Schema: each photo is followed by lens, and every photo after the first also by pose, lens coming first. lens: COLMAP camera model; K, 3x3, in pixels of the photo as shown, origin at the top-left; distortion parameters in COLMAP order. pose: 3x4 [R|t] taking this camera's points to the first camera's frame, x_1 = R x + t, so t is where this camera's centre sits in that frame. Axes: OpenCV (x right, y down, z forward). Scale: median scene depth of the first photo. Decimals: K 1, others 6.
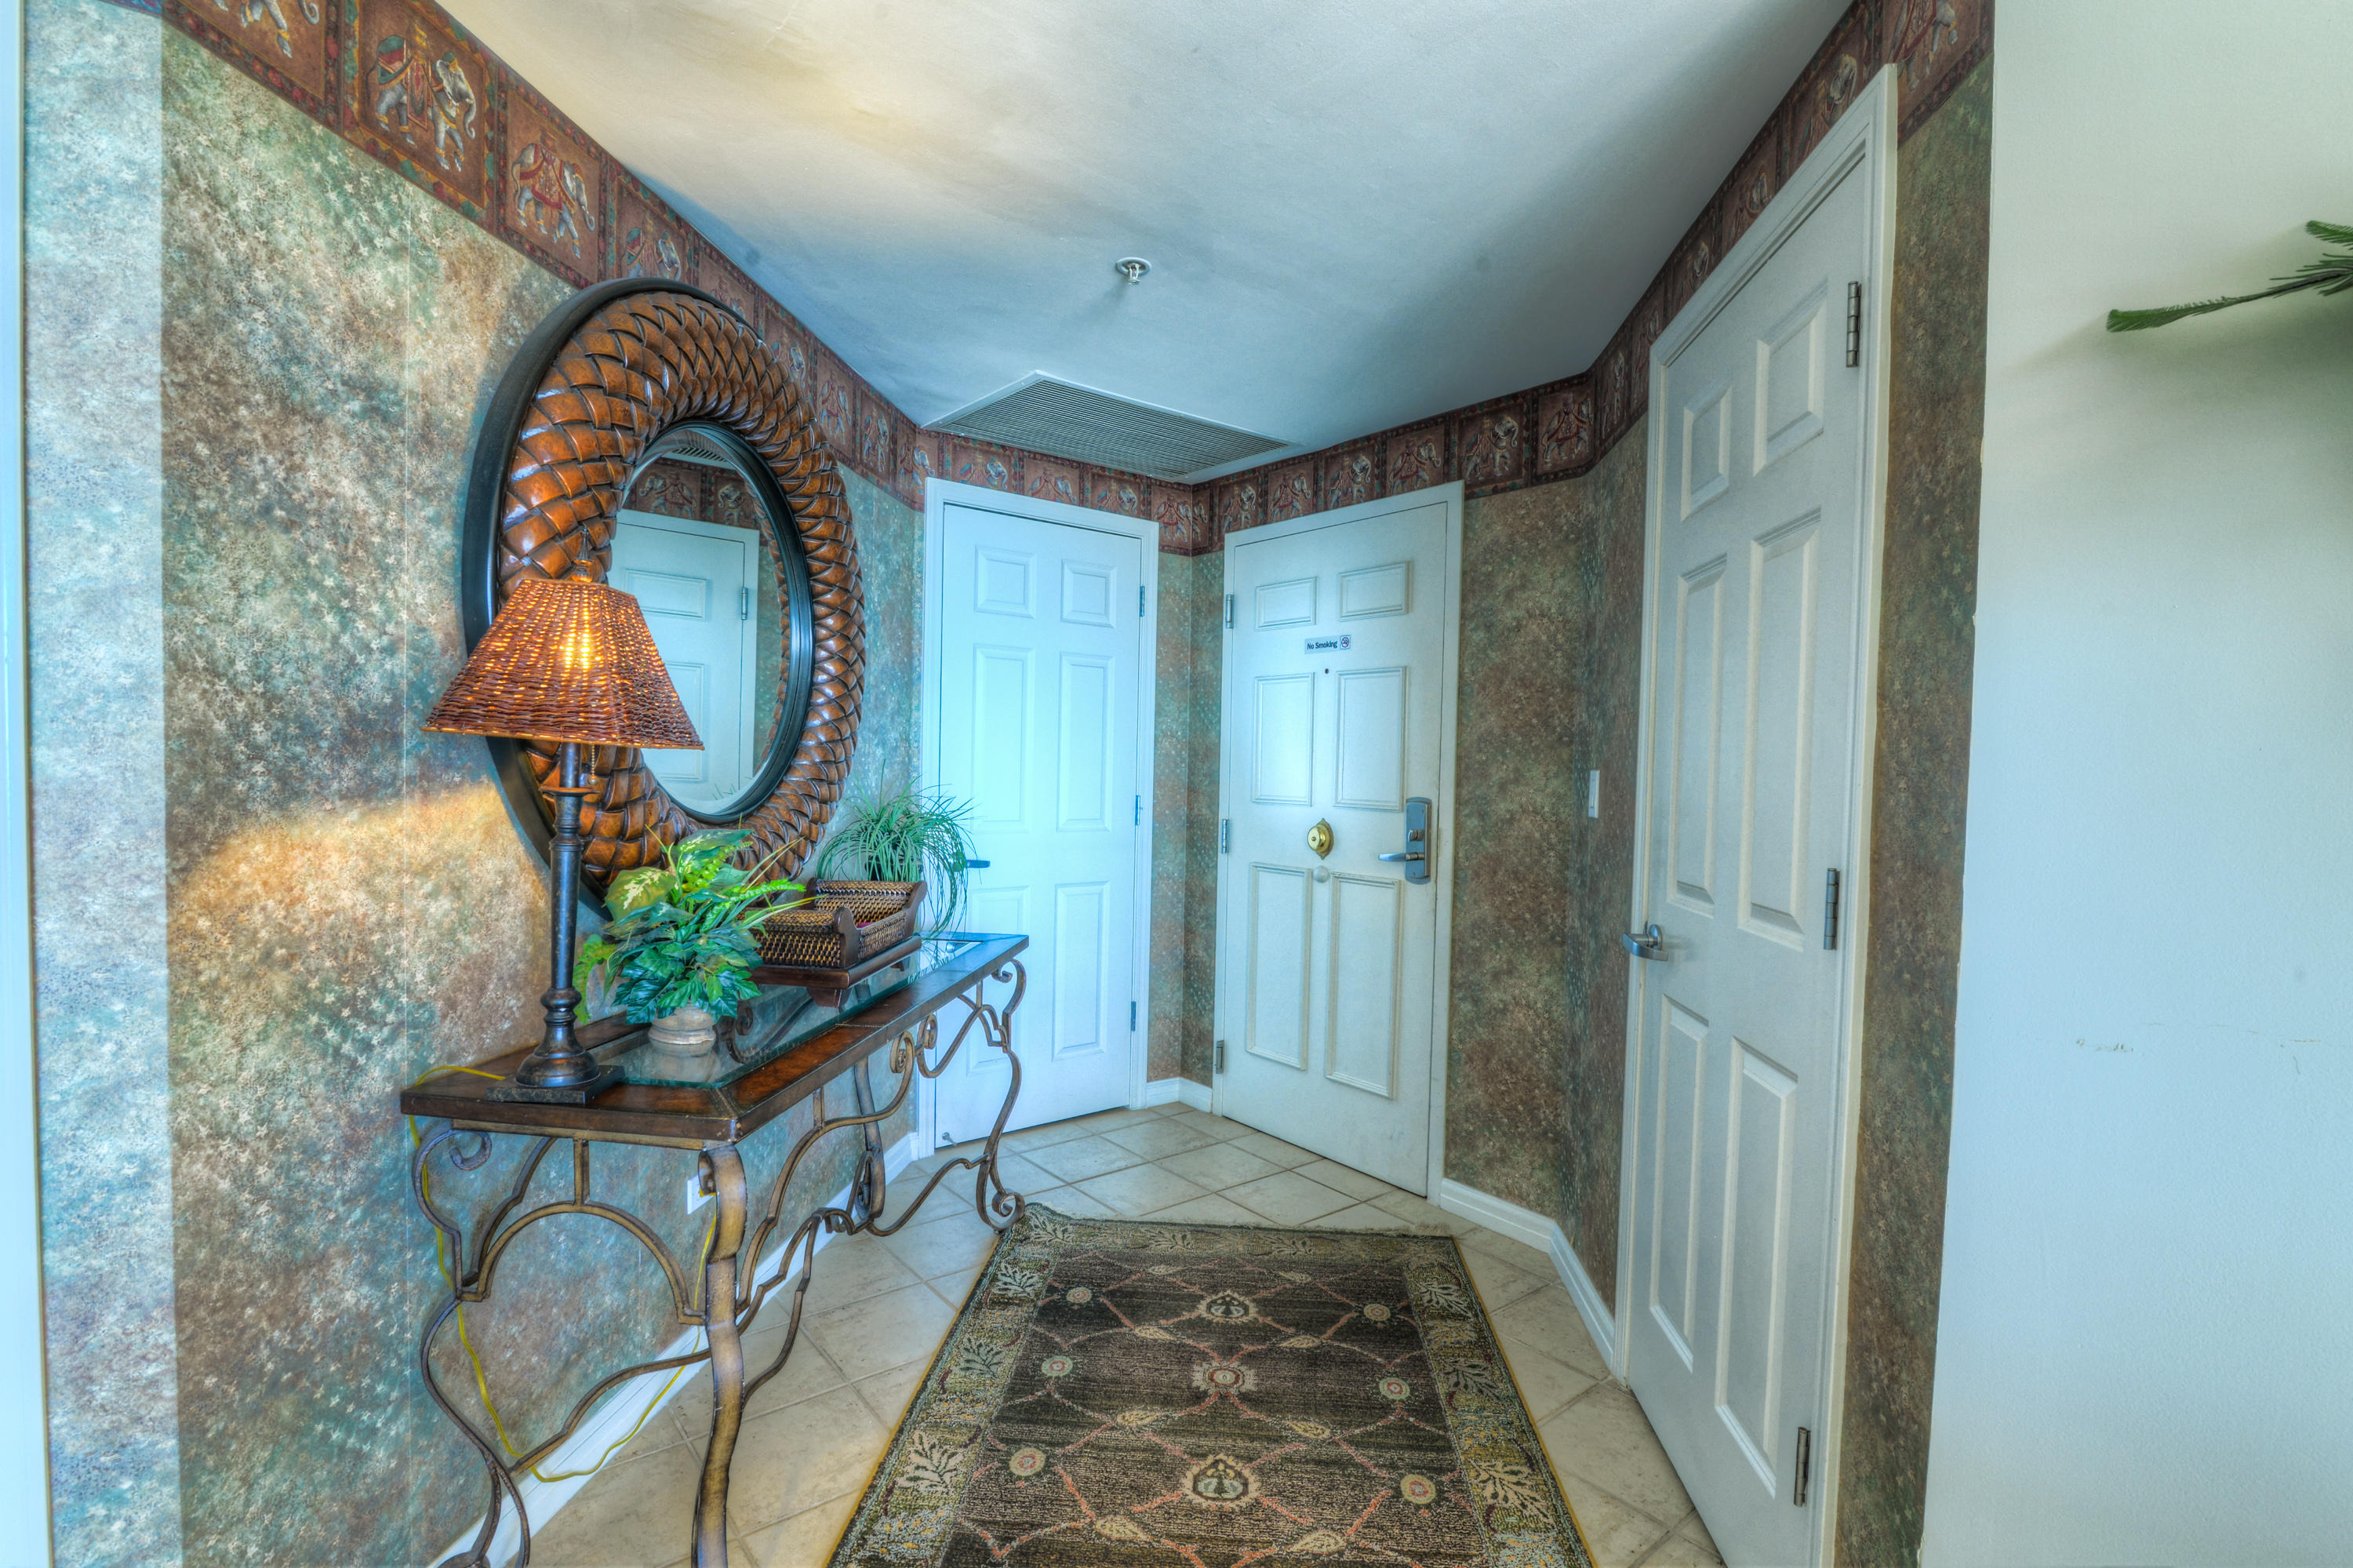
lens RADIAL K [[1073.0, 0, 1183.9], [0, 1073.0, 801.3], [0, 0, 1]] dist [-0.019725, -0.000020]
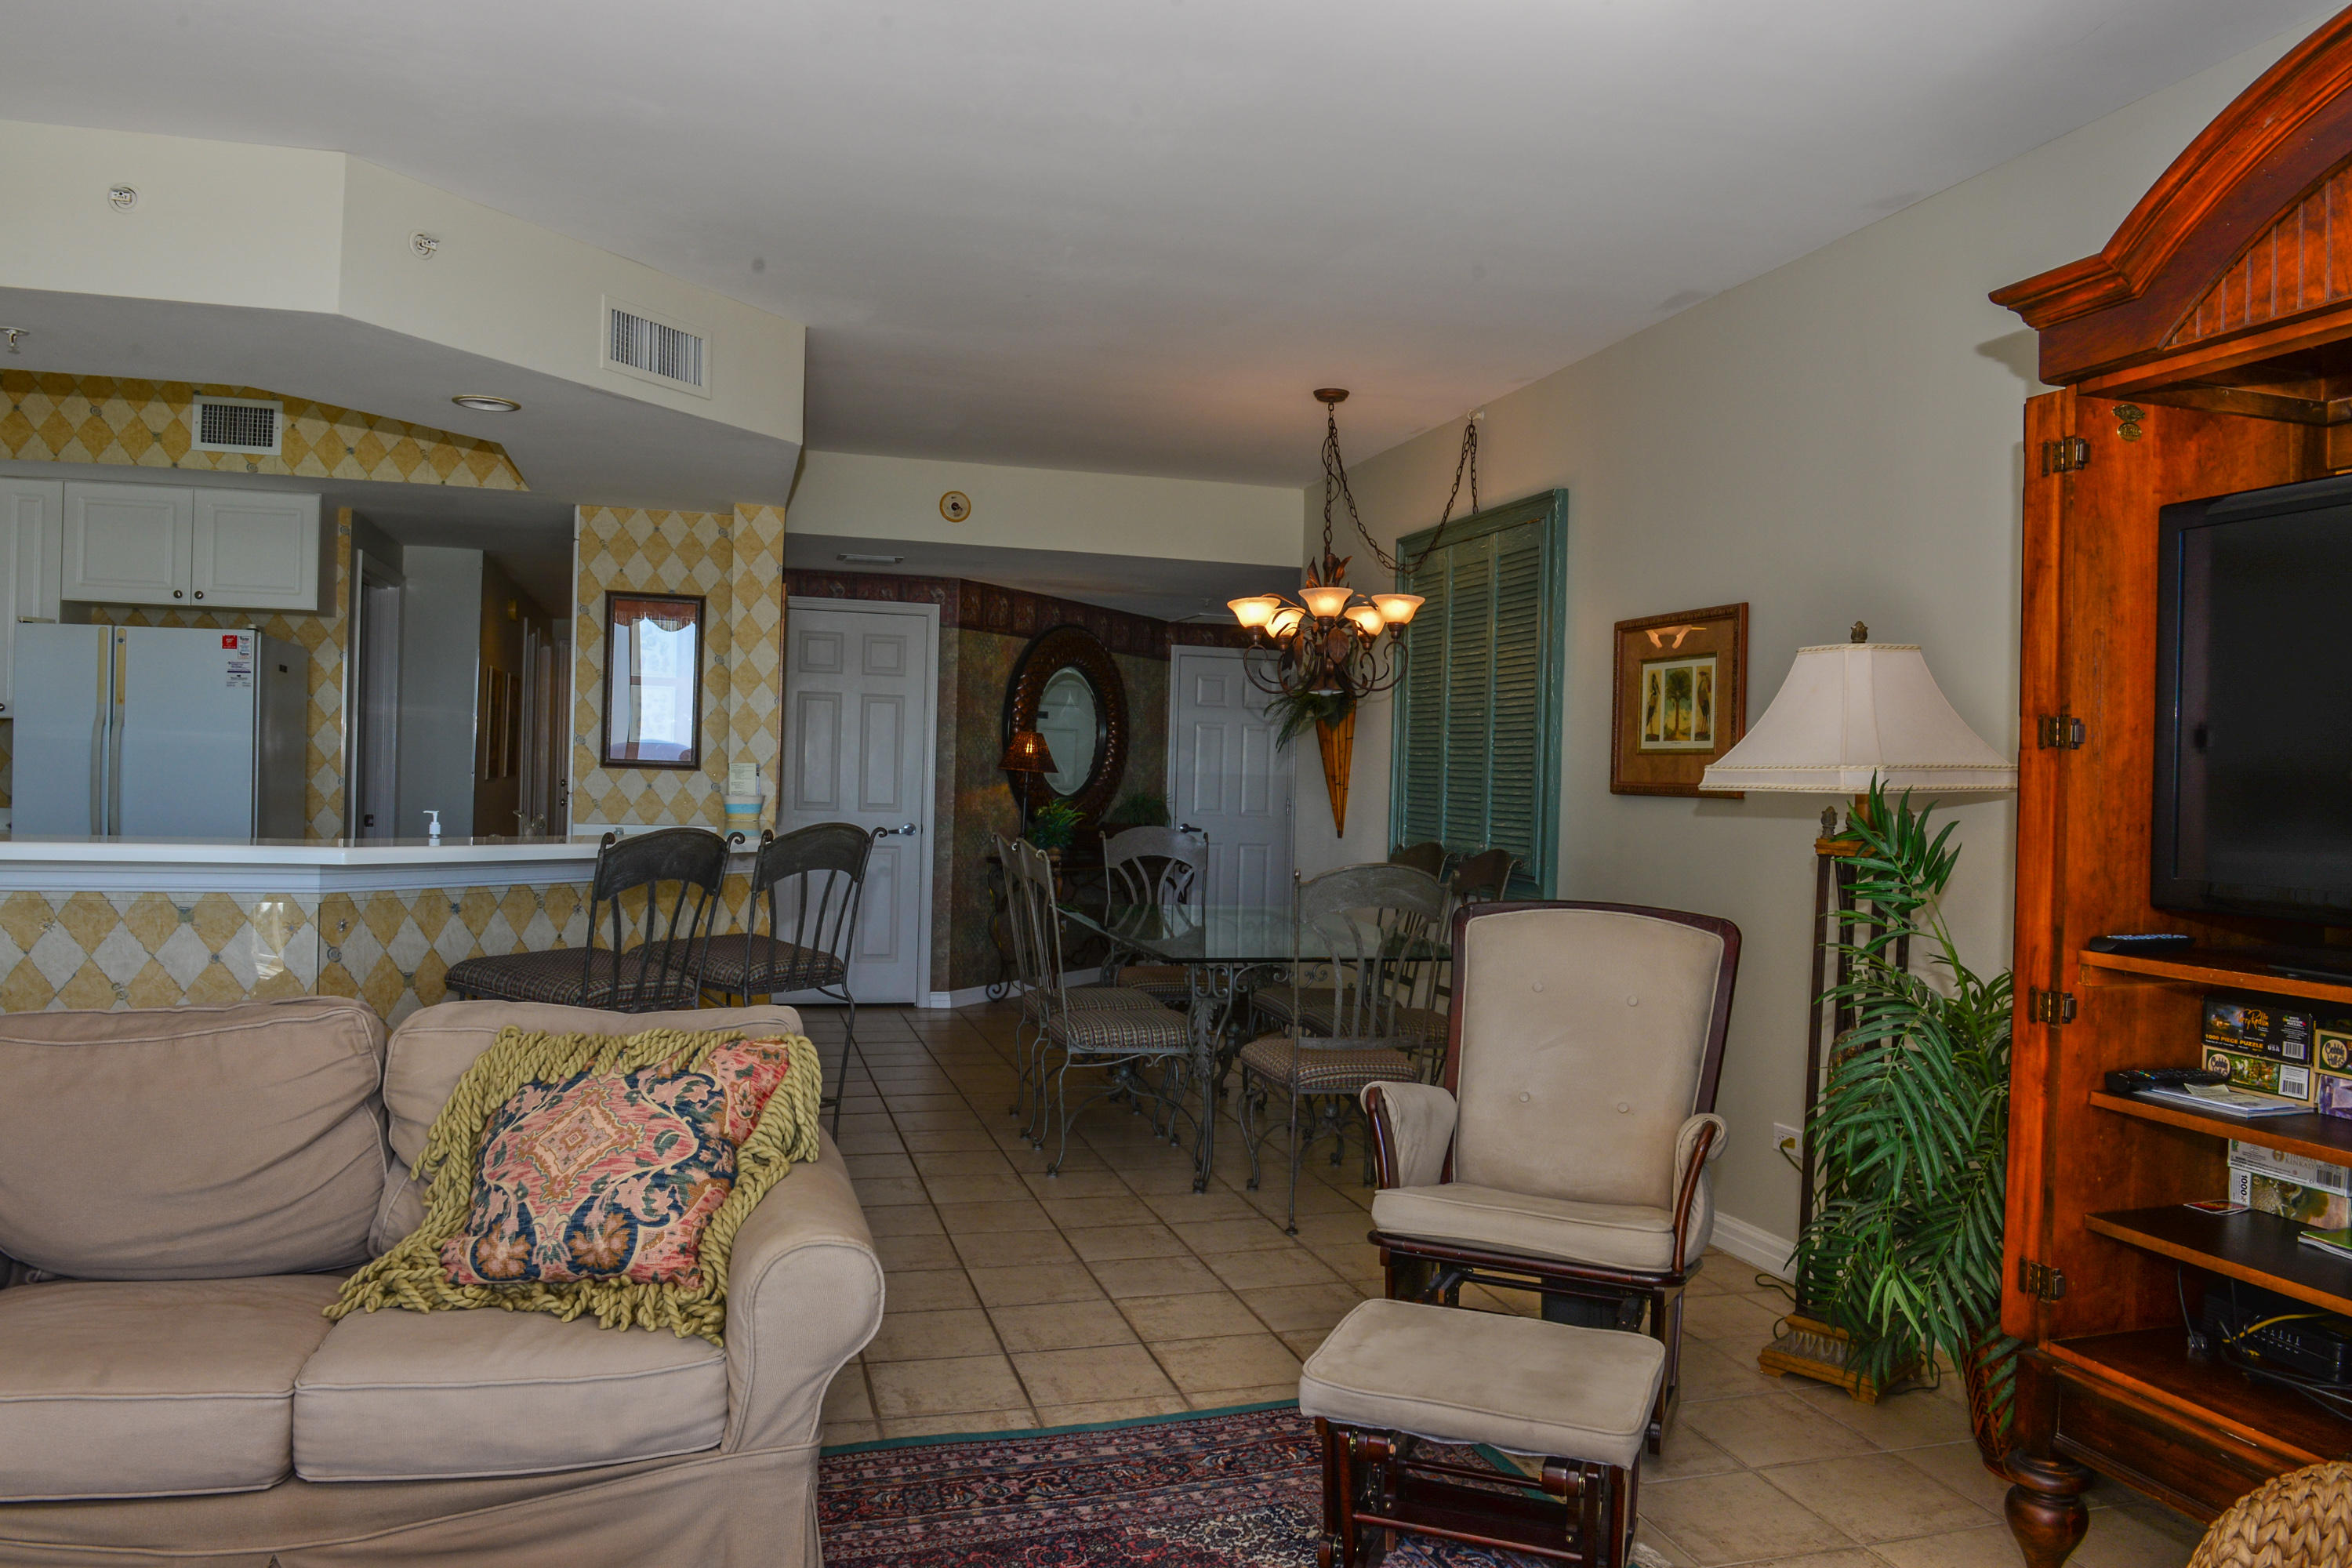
lens RADIAL K [[1605.7, 0, 1181.6], [0, 1605.7, 790.6], [0, 0, 1]] dist [-0.047096, -0.004988]
pose [[0.920555, 0.007119, -0.390547, 2.098460], [-0.021881, 0.999204, -0.033363, 0.186937], [0.389999, 0.039258, 0.919978, -3.914692]]
